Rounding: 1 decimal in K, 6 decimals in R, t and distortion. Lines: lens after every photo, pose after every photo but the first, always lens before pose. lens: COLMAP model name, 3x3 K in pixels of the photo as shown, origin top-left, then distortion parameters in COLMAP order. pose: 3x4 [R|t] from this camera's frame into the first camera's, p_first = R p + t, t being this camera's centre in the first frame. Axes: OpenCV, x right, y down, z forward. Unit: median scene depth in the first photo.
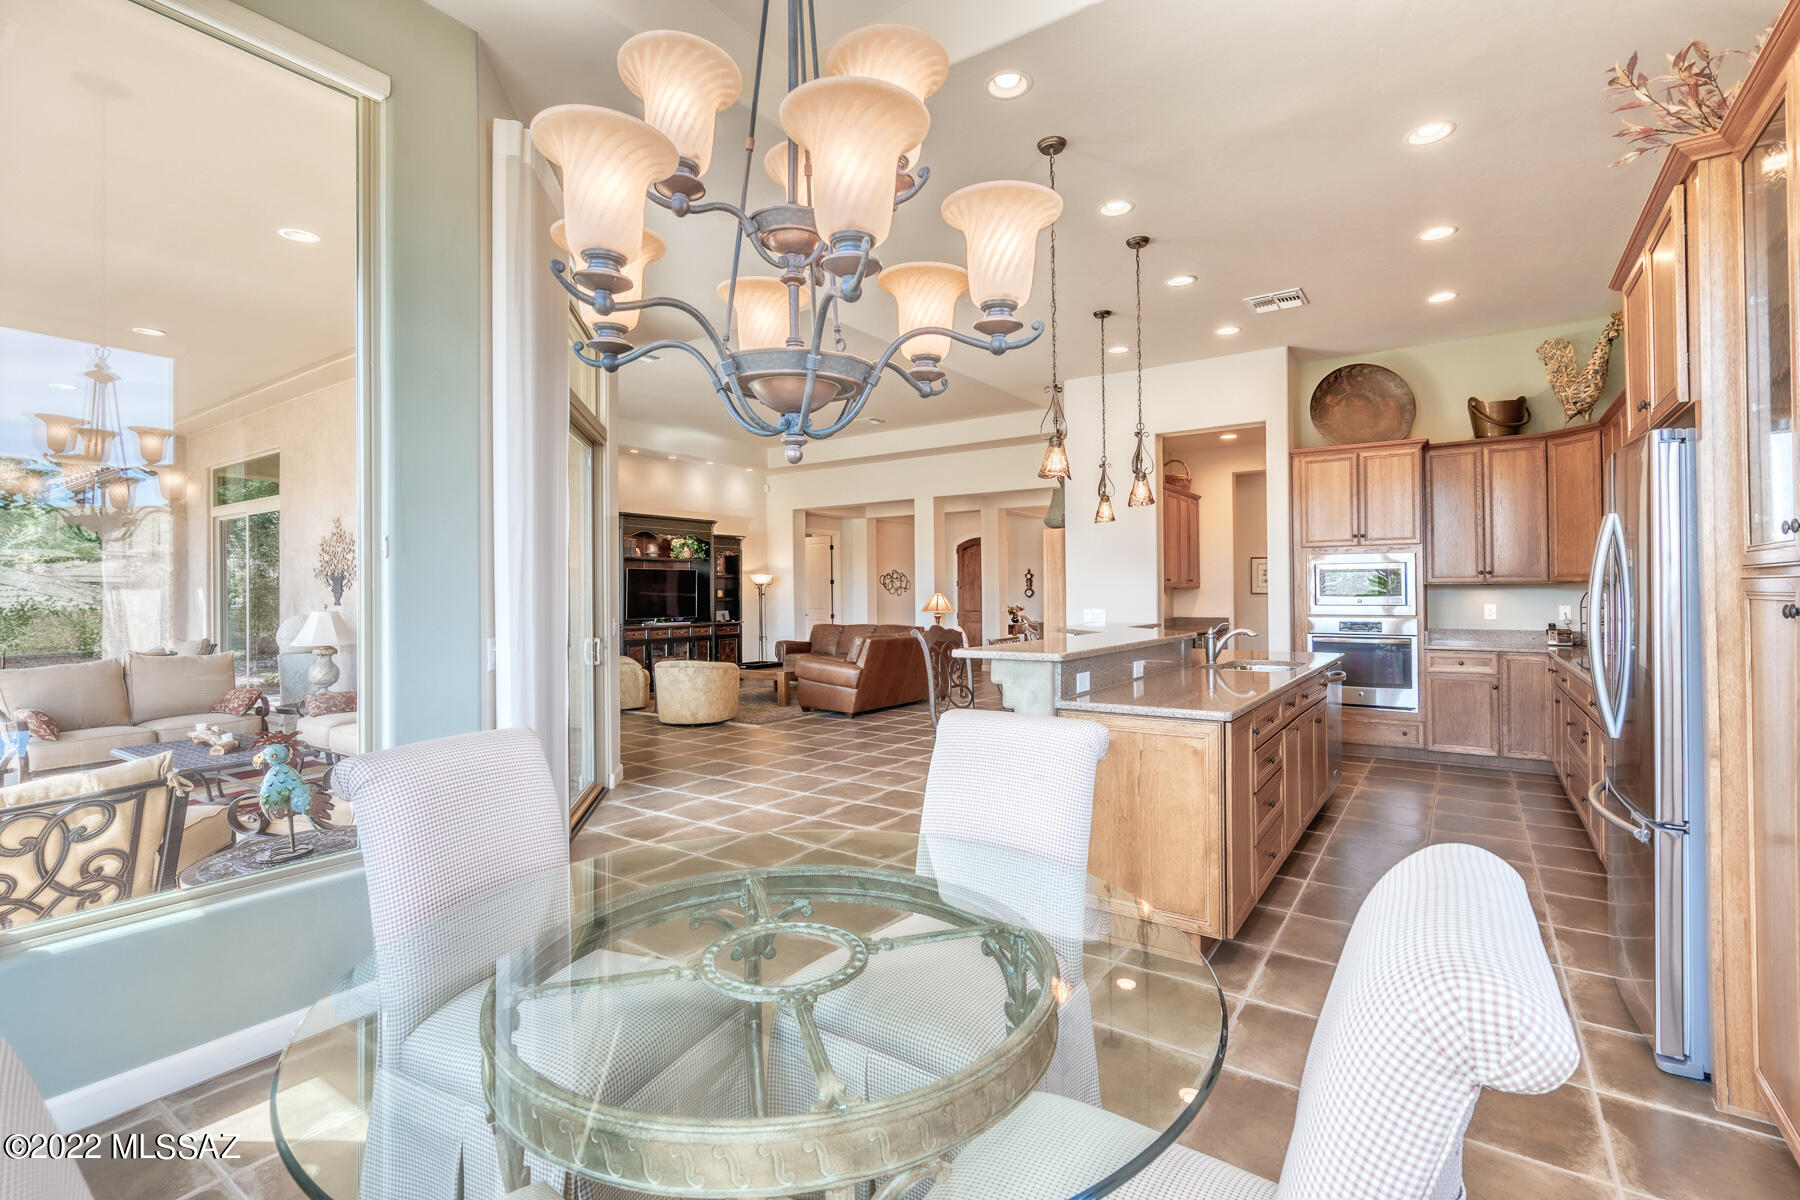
lens RADIAL K [[822.7, 0, 891.8], [0, 822.7, 579.6], [0, 0, 1]] dist [-0.003650, 0.001622]
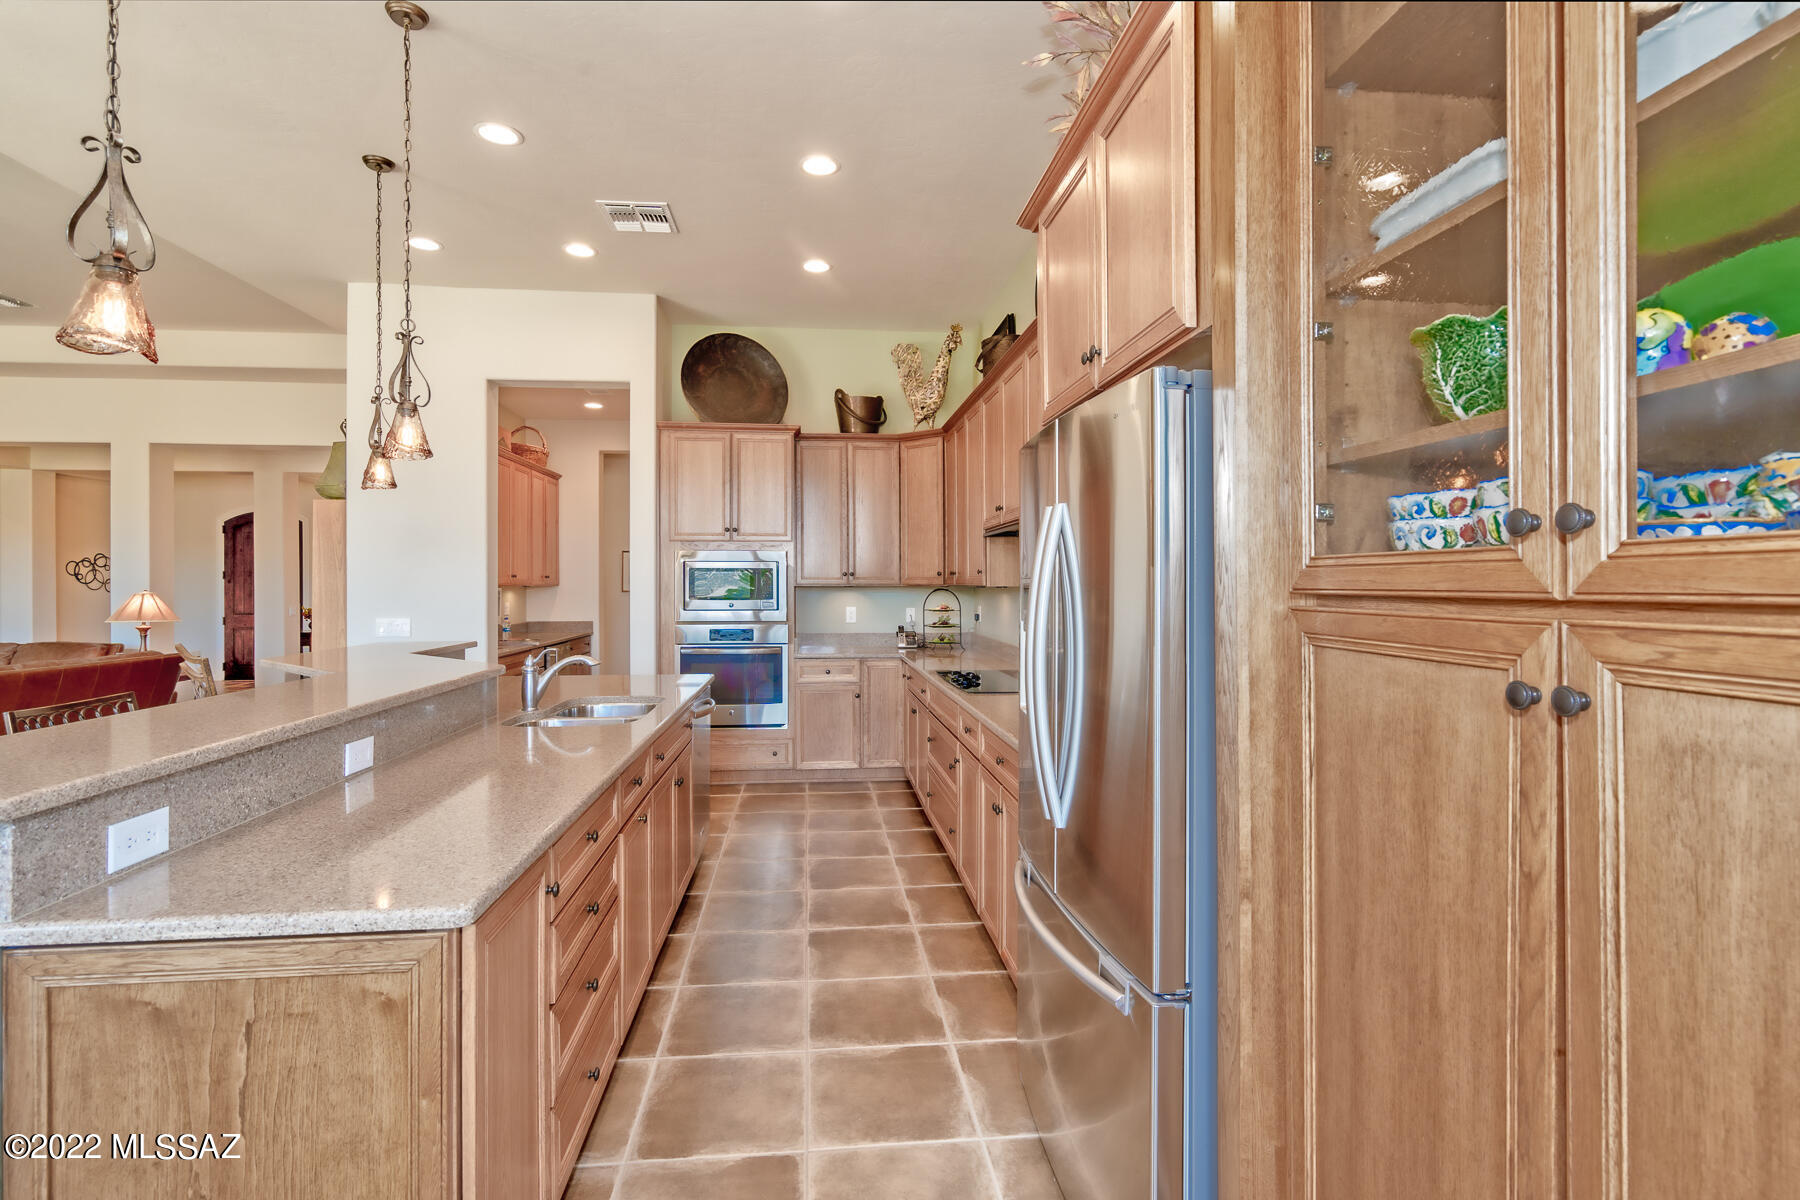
lens RADIAL K [[822.7, 0, 905.8], [0, 822.7, 588.2], [0, 0, 1]] dist [-0.003650, 0.001622]
pose [[0.745943, -0.000086, 0.666010, 0.135182], [-0.013419, 0.999795, 0.015159, -0.007602], [-0.665875, -0.020245, 0.745789, 0.241610]]
